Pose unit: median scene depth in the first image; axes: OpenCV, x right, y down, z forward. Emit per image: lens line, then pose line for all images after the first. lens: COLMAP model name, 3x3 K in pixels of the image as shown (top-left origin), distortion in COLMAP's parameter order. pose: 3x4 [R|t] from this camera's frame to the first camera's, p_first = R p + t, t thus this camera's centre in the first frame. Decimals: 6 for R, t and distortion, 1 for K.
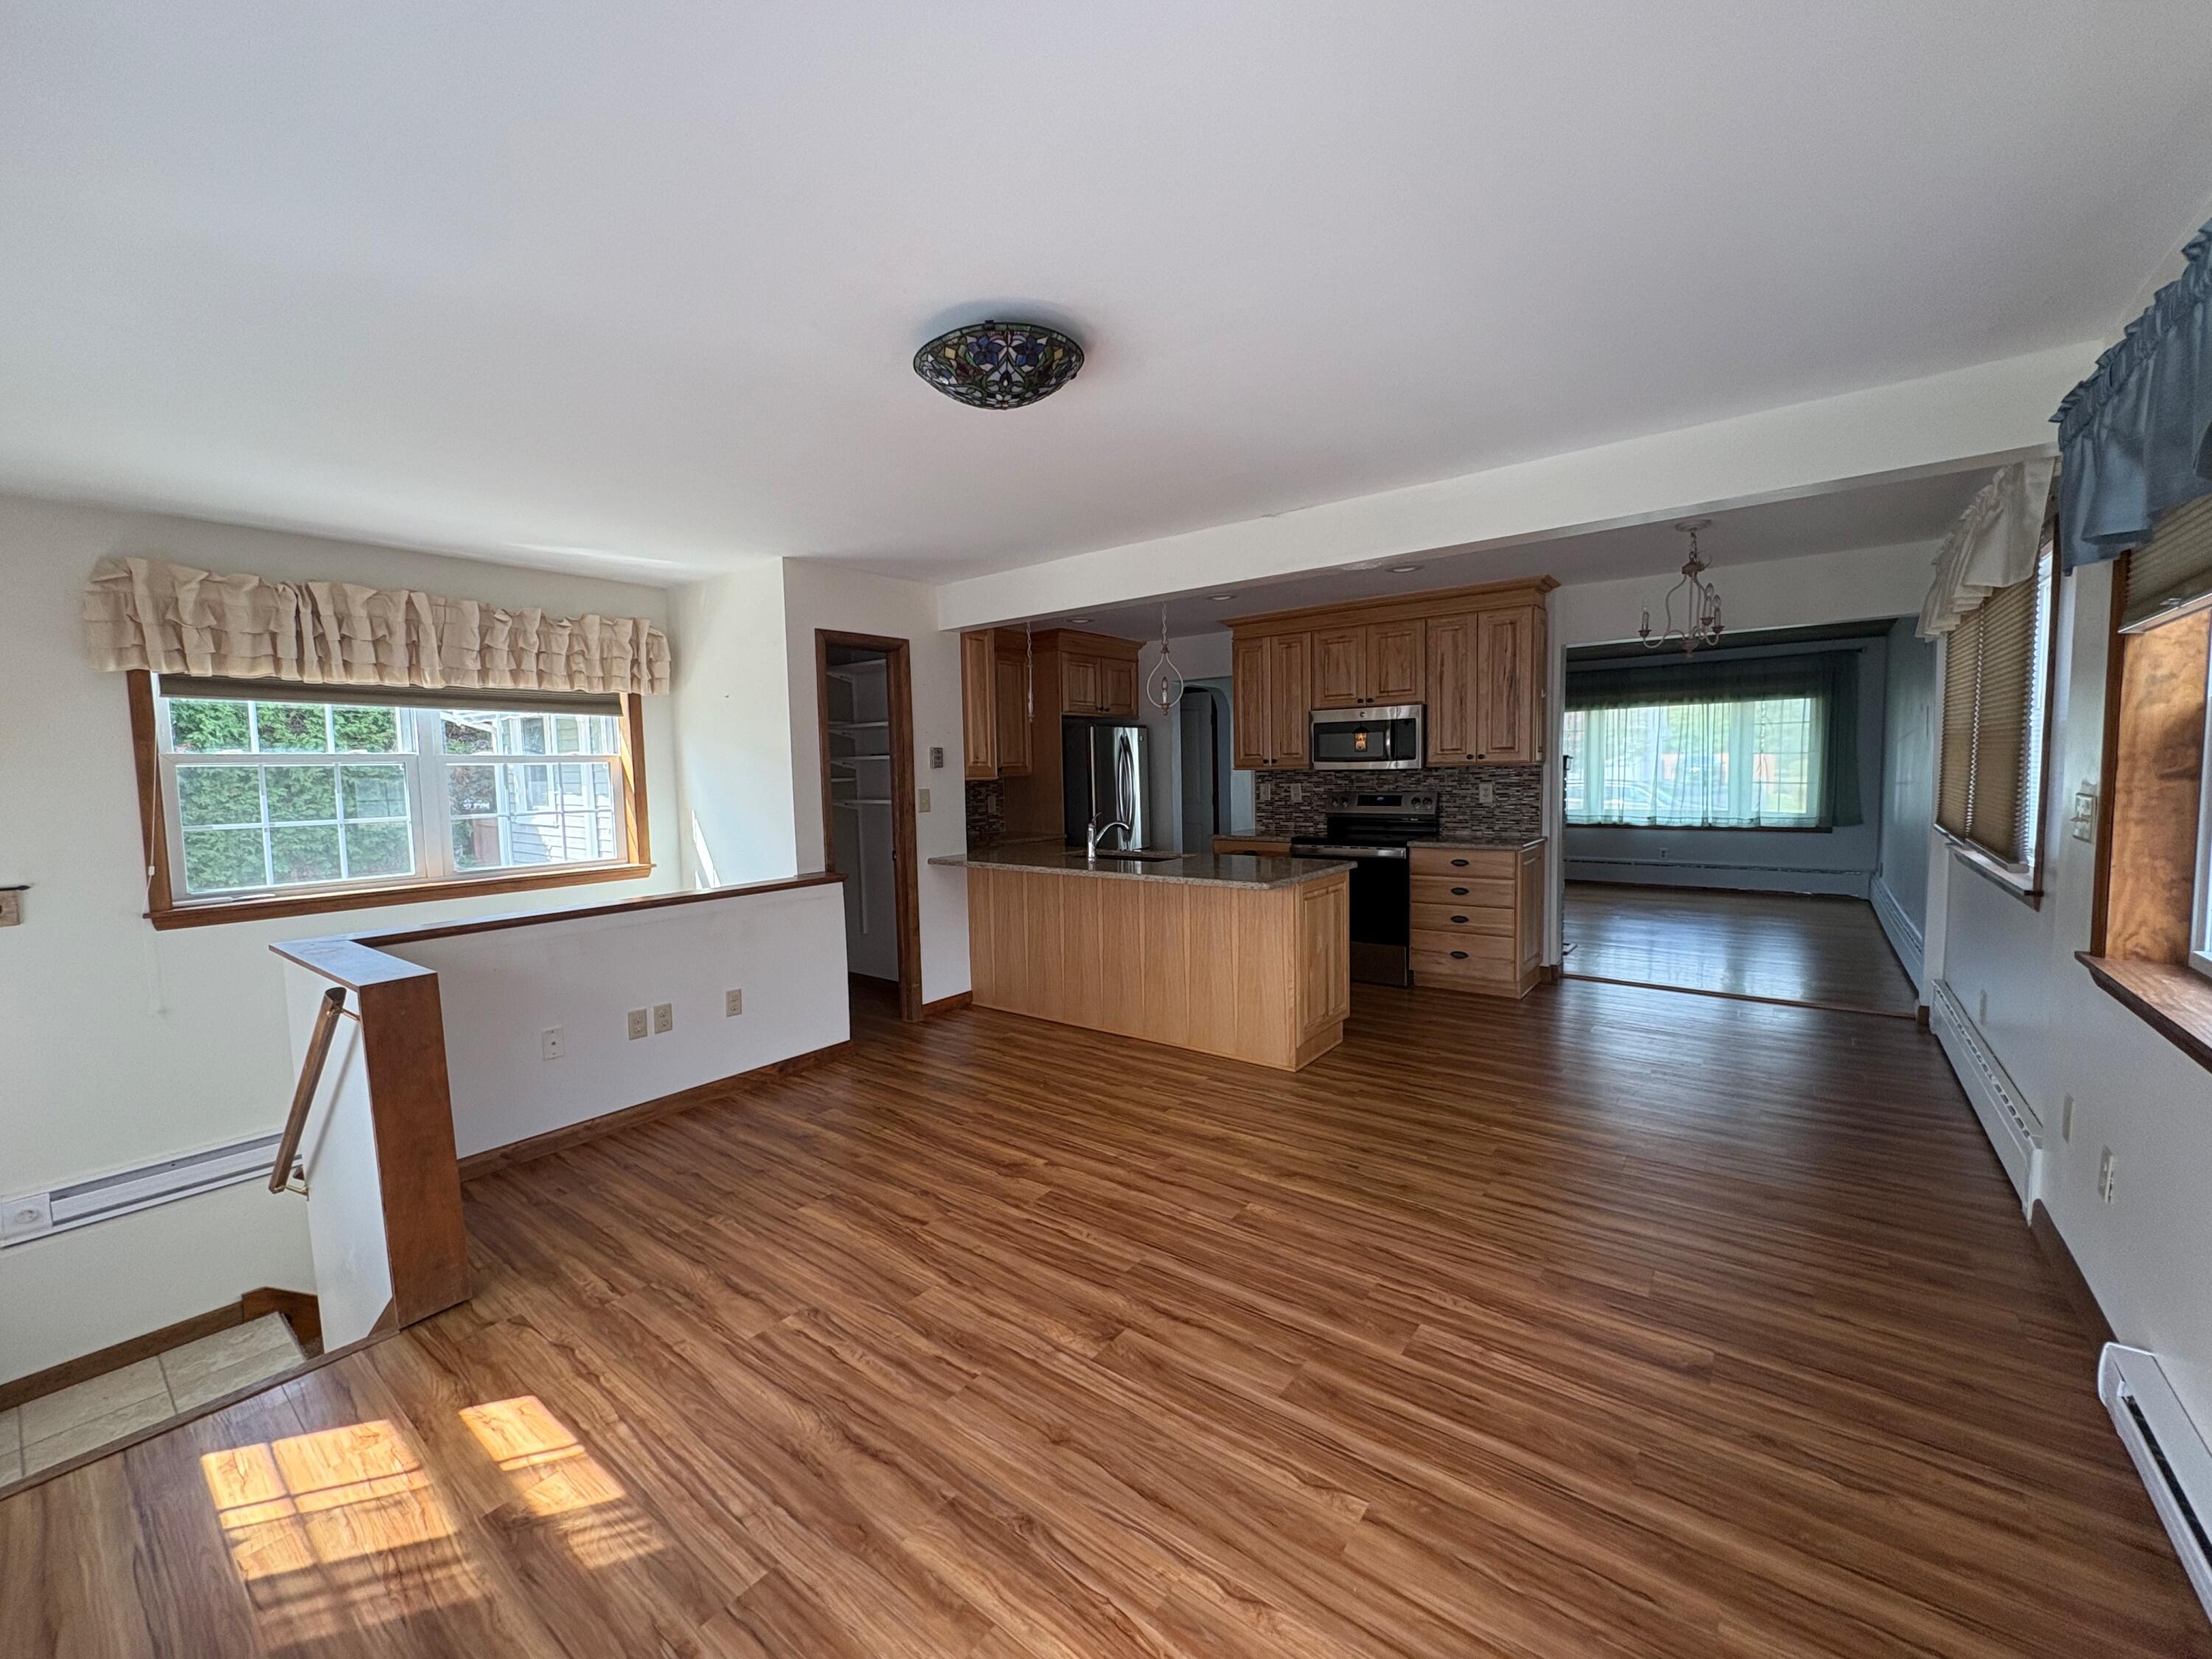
lens RADIAL K [[882.6, 0, 1103.1], [0, 882.6, 827.2], [0, 0, 1]] dist [-0.004315, 0.001297]
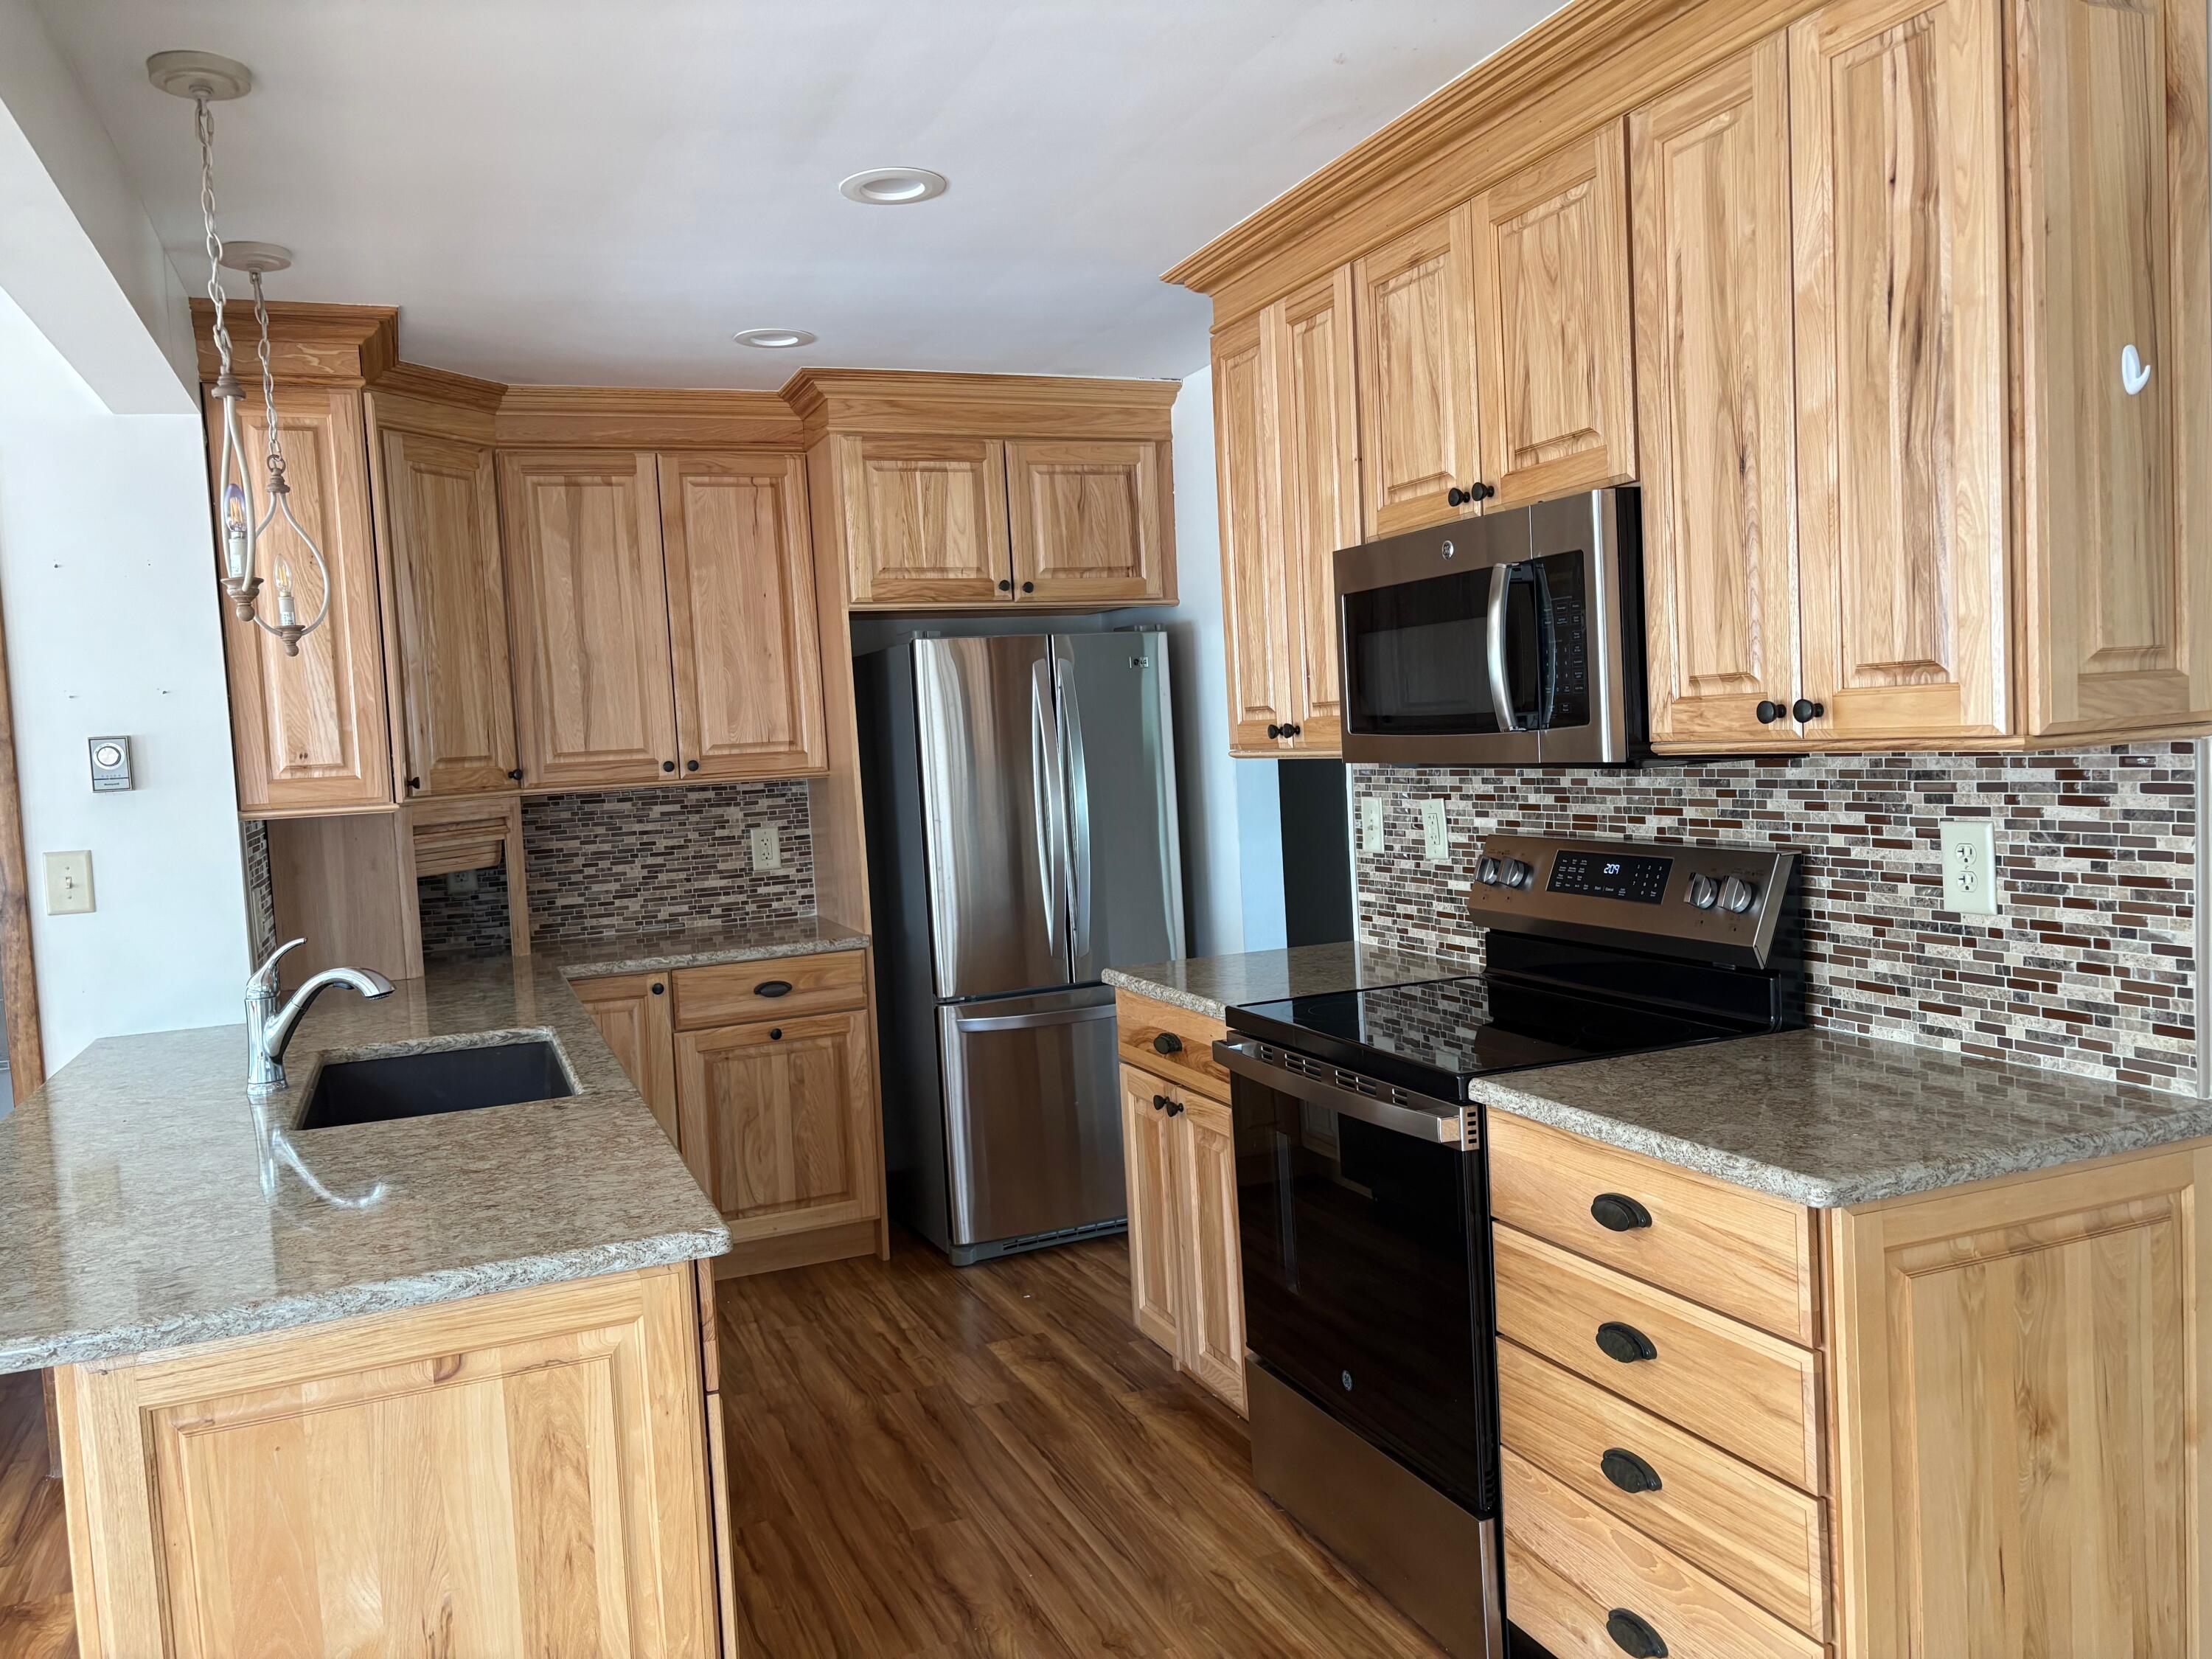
lens RADIAL K [[1669.4, 0, 1096.8], [0, 1669.4, 831.4], [0, 0, 1]] dist [0.020135, -0.005060]
pose [[0.865848, 0.005175, -0.500280, 0.621380], [0.001759, 0.999909, 0.013389, -0.072843], [0.500303, -0.012473, 0.865760, 0.726746]]
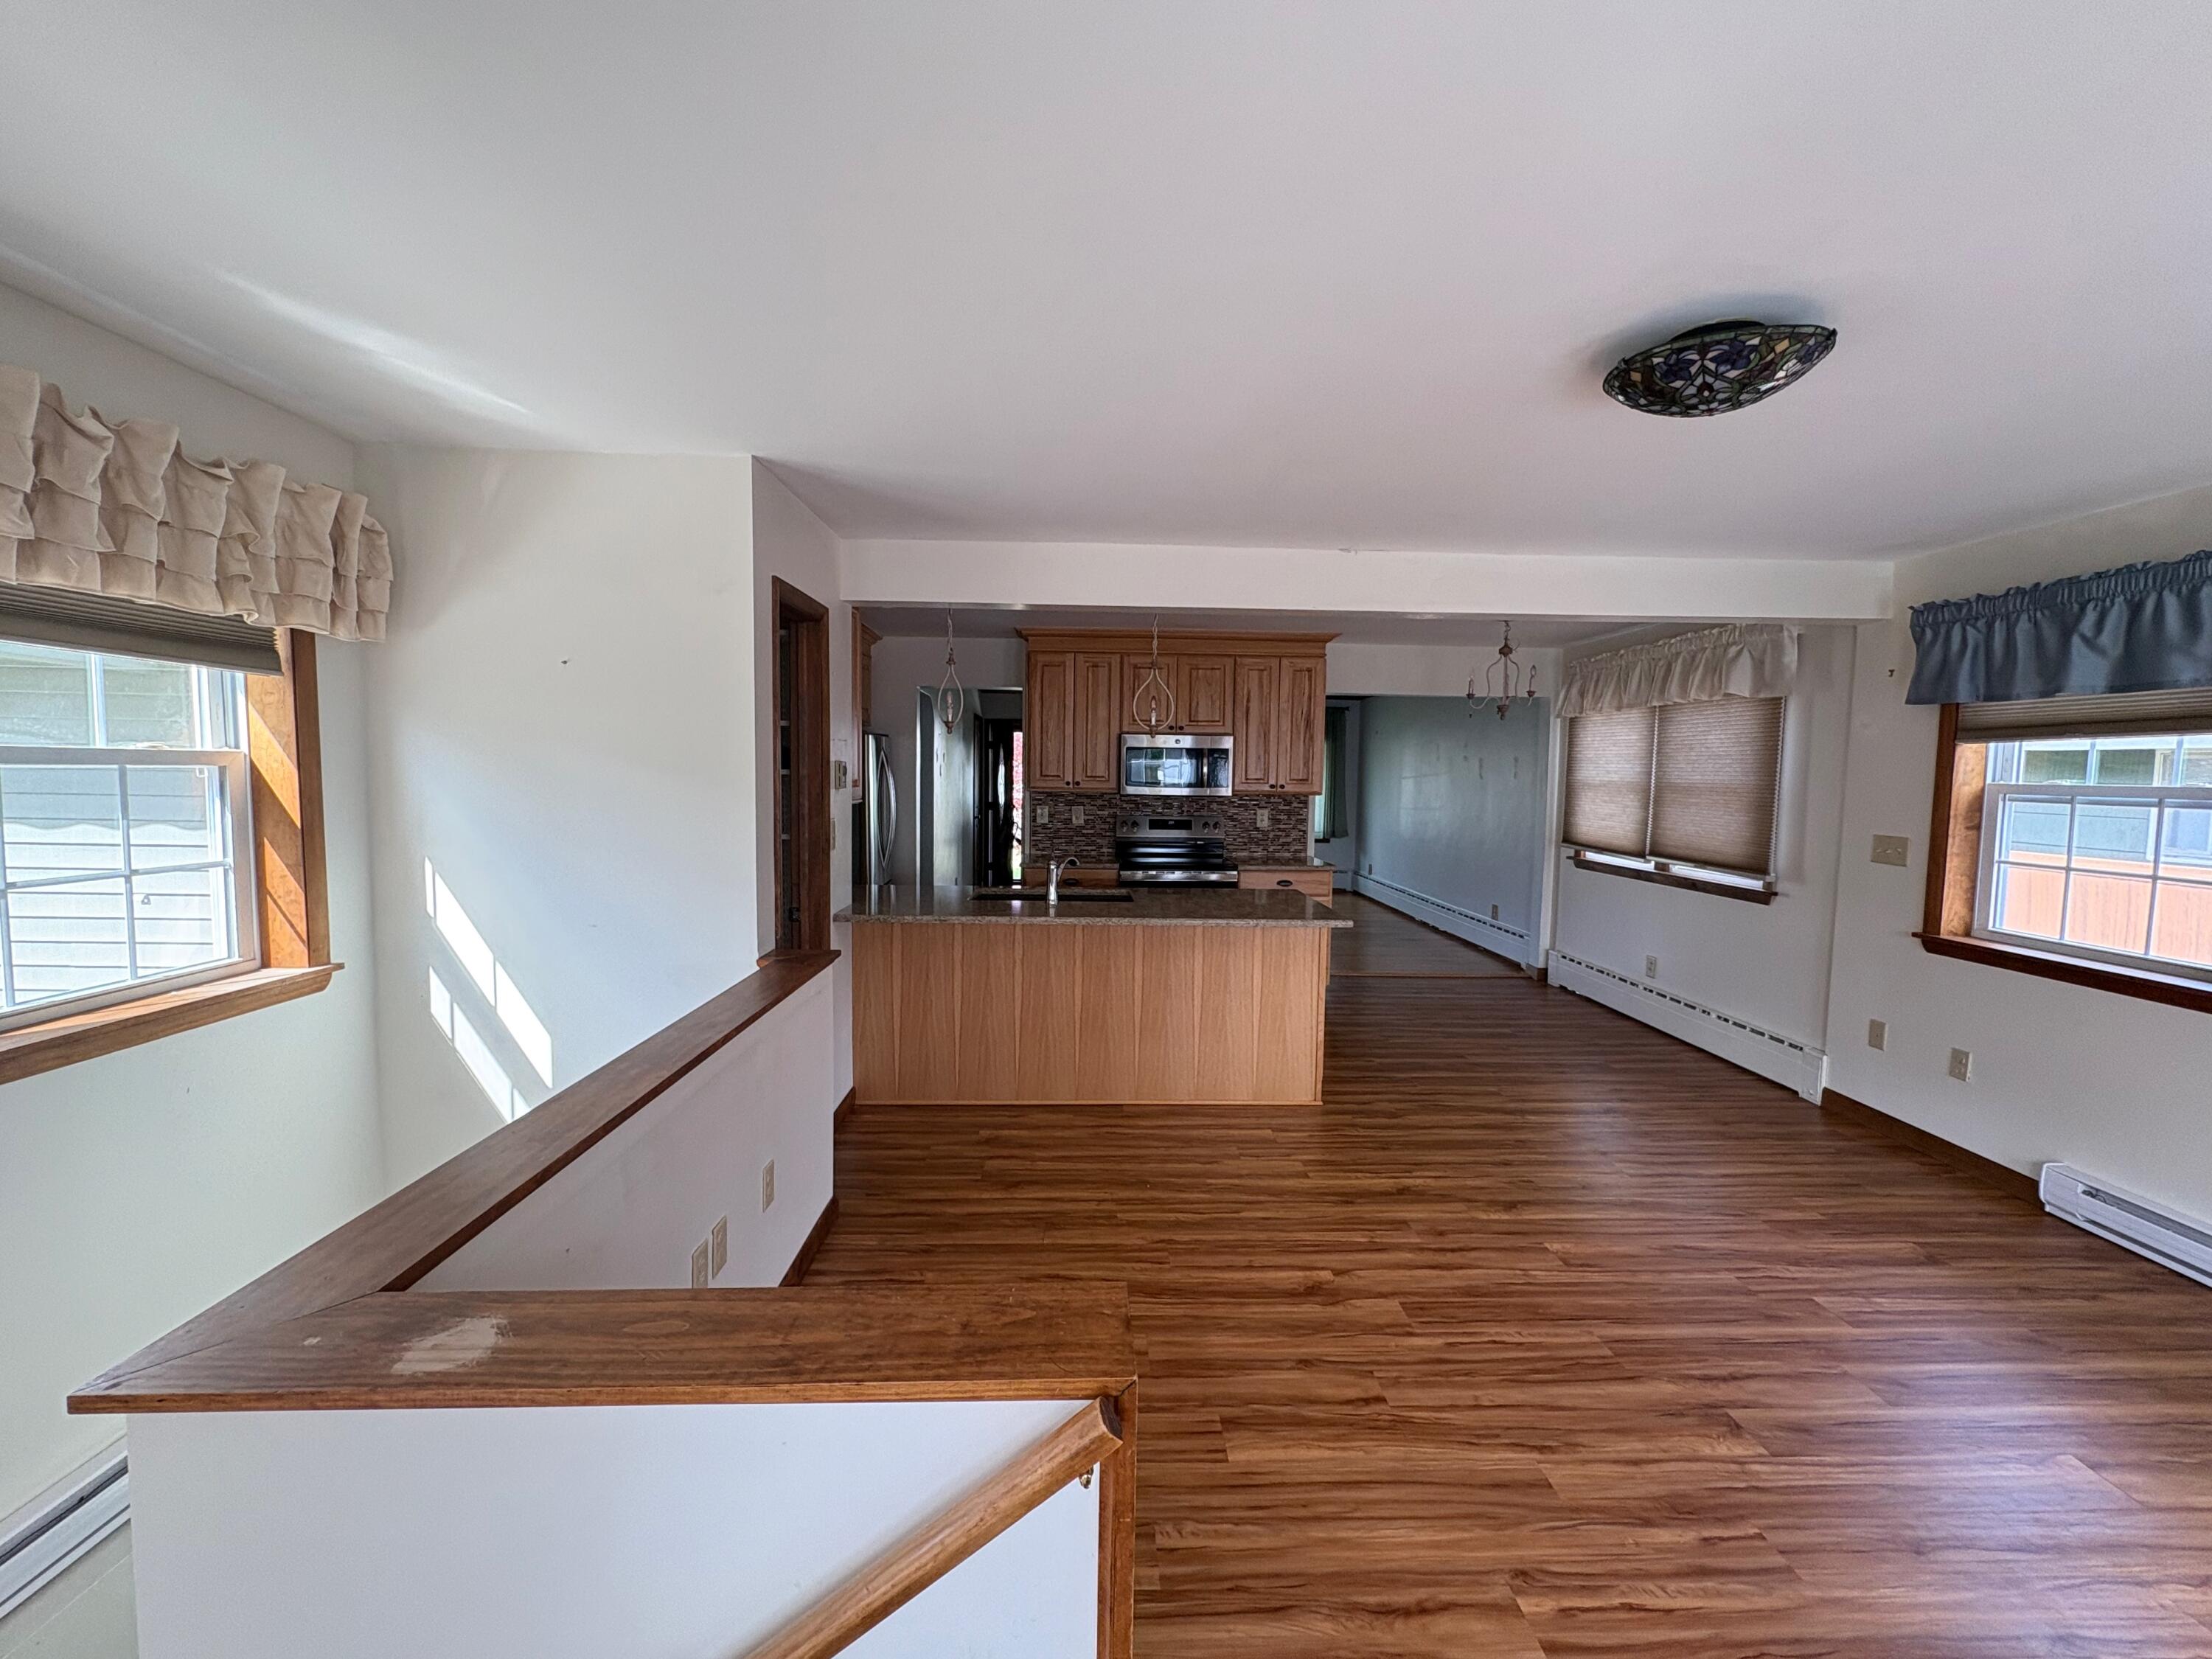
lens RADIAL K [[882.6, 0, 1103.9], [0, 882.6, 826.0], [0, 0, 1]] dist [-0.004315, 0.001297]
pose [[0.769925, -0.007422, 0.638091, -0.587805], [0.012580, 0.999915, -0.003549, -0.037672], [-0.638010, 0.010760, 0.769953, 0.368031]]
